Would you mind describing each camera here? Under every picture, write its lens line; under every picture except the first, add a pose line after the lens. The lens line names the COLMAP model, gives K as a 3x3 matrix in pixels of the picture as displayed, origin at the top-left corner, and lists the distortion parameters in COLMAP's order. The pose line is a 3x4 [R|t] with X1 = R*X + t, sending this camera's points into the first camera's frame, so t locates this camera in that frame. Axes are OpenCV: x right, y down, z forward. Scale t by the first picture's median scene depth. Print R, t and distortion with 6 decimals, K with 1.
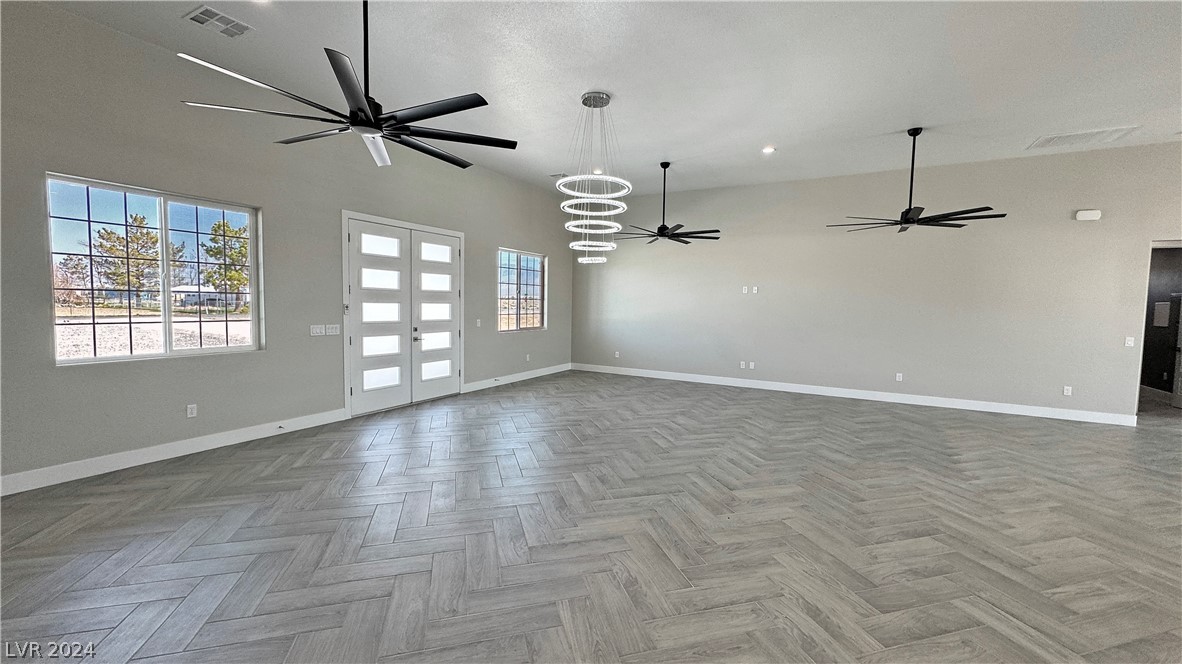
lens RADIAL K [[468.6, 0, 591.0], [0, 468.6, 332.0], [0, 0, 1]] dist [-0.002453, 0.000330]
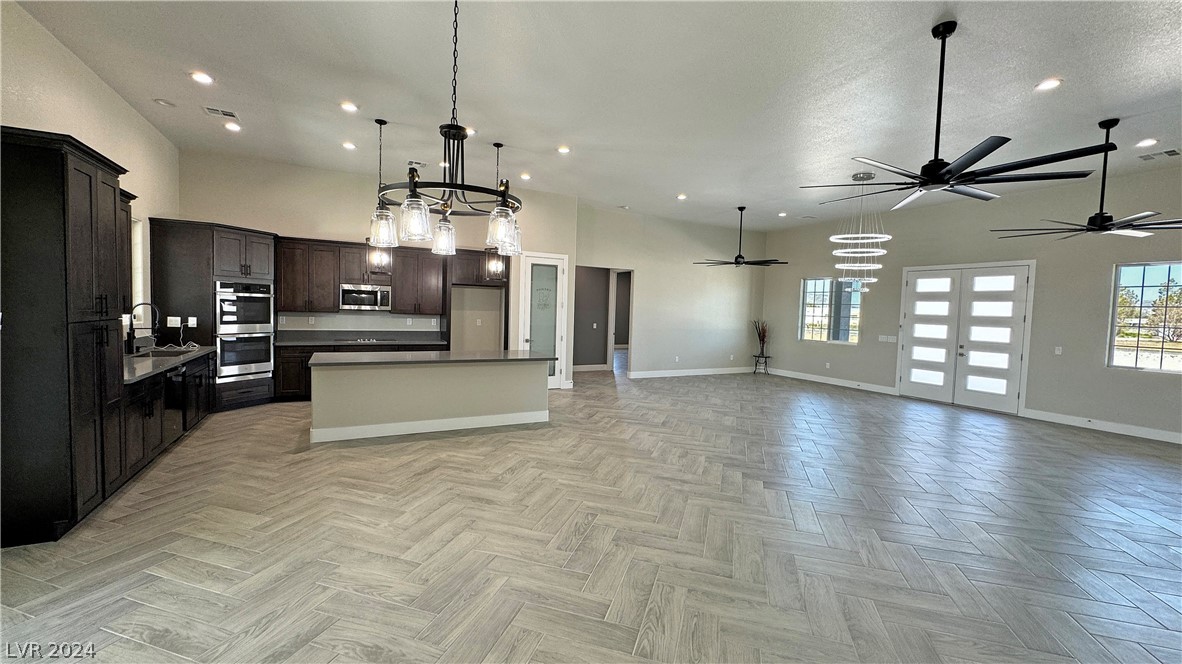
lens RADIAL K [[468.6, 0, 591.0], [0, 468.6, 332.0], [0, 0, 1]] dist [-0.002453, 0.000330]
pose [[-0.546521, 0.007658, -0.837410, 1.407666], [-0.093961, 0.993083, 0.070403, -0.045836], [0.832157, 0.117161, -0.542022, 0.971377]]
